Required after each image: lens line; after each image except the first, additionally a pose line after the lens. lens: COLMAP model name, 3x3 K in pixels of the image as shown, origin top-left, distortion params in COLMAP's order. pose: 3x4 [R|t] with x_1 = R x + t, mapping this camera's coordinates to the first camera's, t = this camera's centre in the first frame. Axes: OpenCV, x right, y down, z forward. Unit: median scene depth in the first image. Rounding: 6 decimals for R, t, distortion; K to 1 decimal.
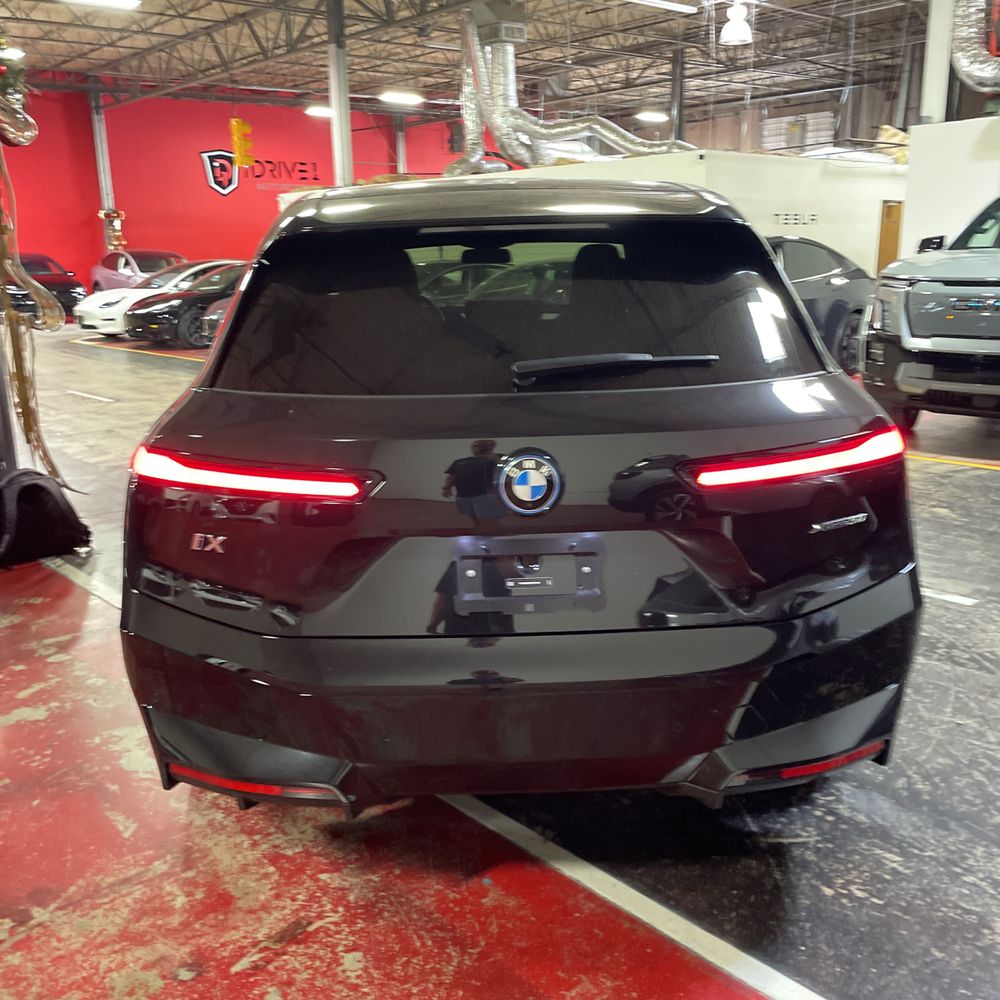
lens RADIAL K [[1030.7, 0, 478.8], [0, 1030.7, 501.5], [0, 0, 1]] dist [0.090136, -0.133178]
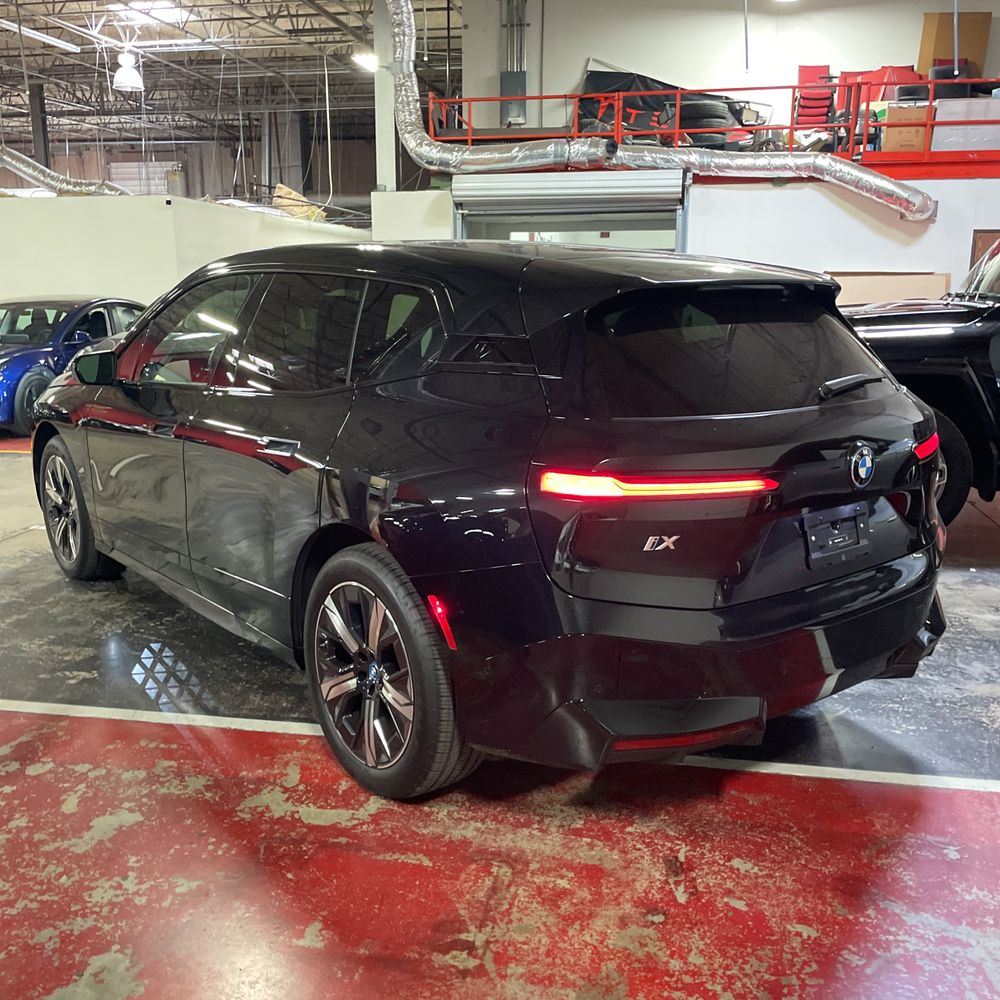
lens RADIAL K [[1031.7, 0, 500.0], [0, 1031.7, 500.0], [0, 0, 1]] dist [0.090779, -0.141785]
pose [[0.785930, -0.105348, 0.609275, -0.632771], [0.130127, 0.991491, 0.003580, -0.021833], [-0.604468, 0.076470, 0.792951, 0.086201]]
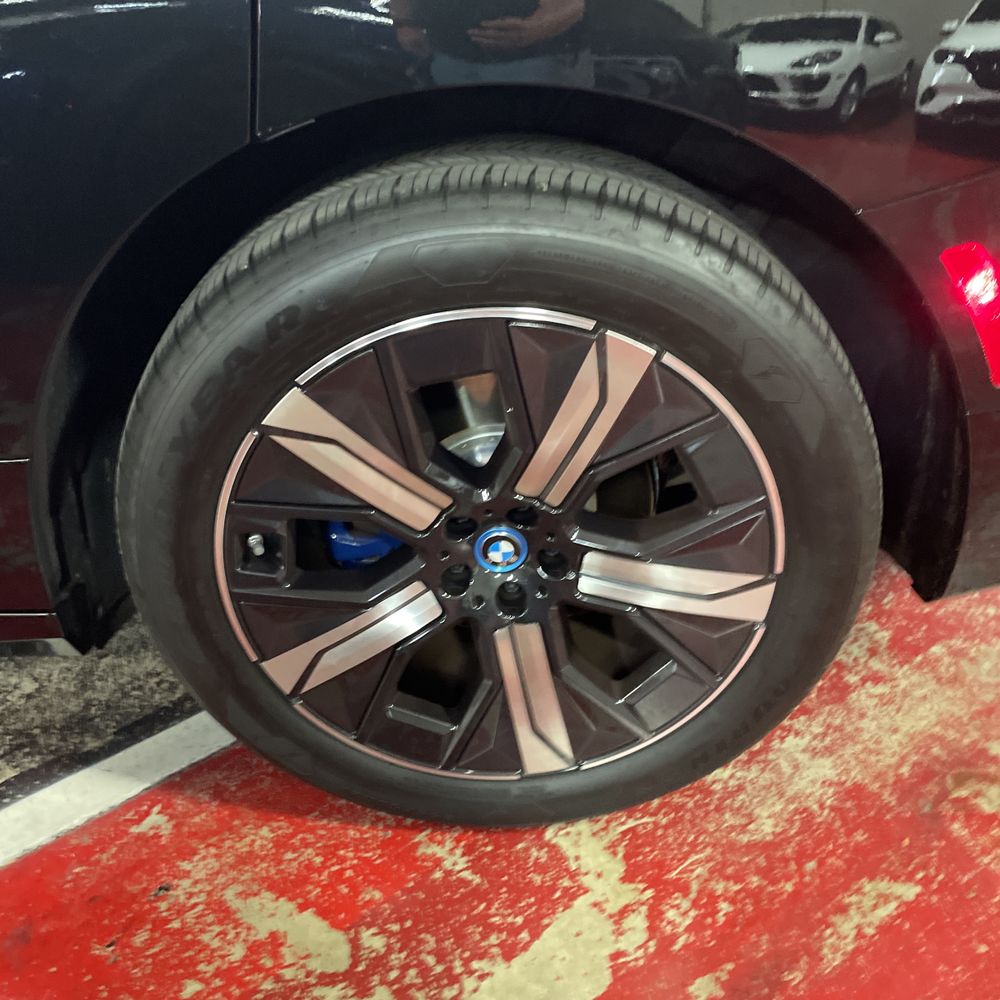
lens RADIAL K [[1031.7, 0, 500.0], [0, 1031.7, 500.0], [0, 0, 1]] dist [0.090779, -0.141785]
pose [[-0.001973, -0.506327, 0.862339, -0.455946], [0.227092, 0.839584, 0.493486, -0.047761], [-0.973871, 0.196804, 0.113327, 0.790838]]
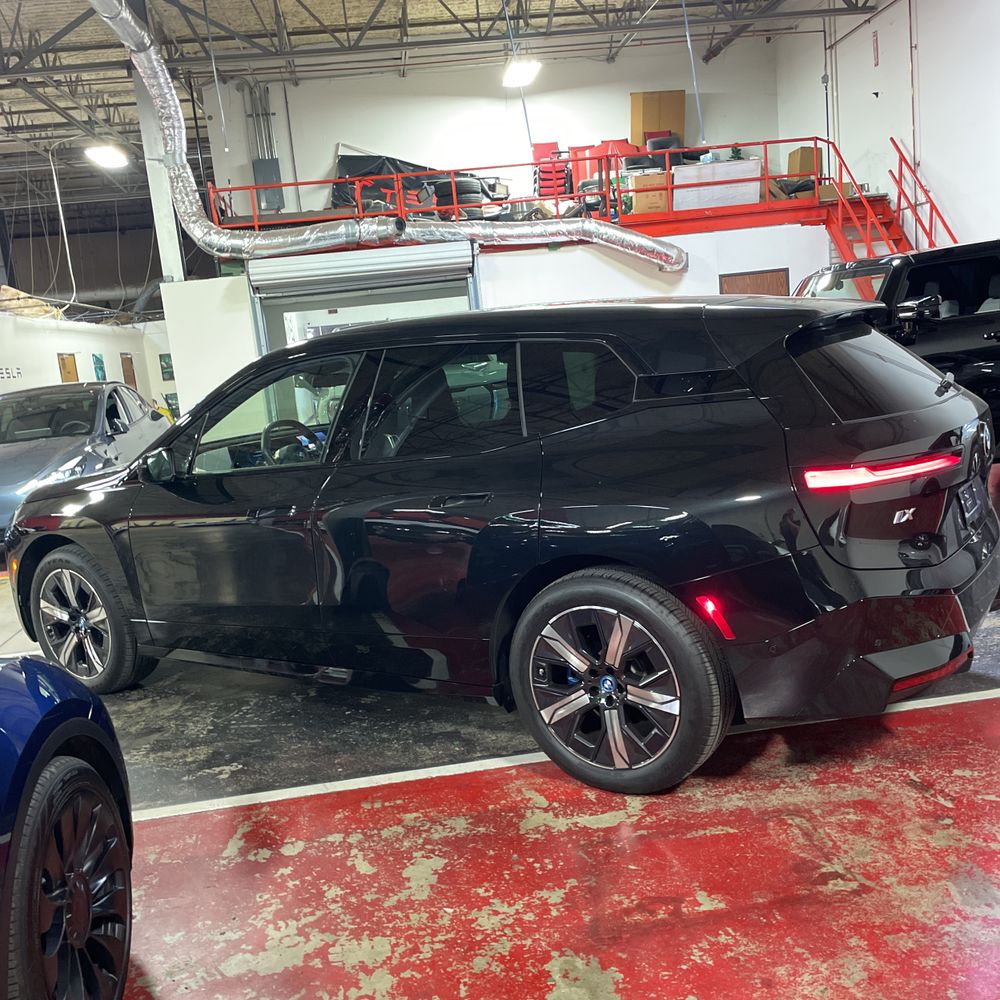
lens RADIAL K [[1031.7, 0, 500.0], [0, 1031.7, 500.0], [0, 0, 1]] dist [0.090779, -0.141785]
pose [[0.562346, -0.159874, 0.811300, -1.001392], [0.279448, 0.960150, -0.004490, -0.076579], [-0.778252, 0.229241, 0.584613, 0.317582]]
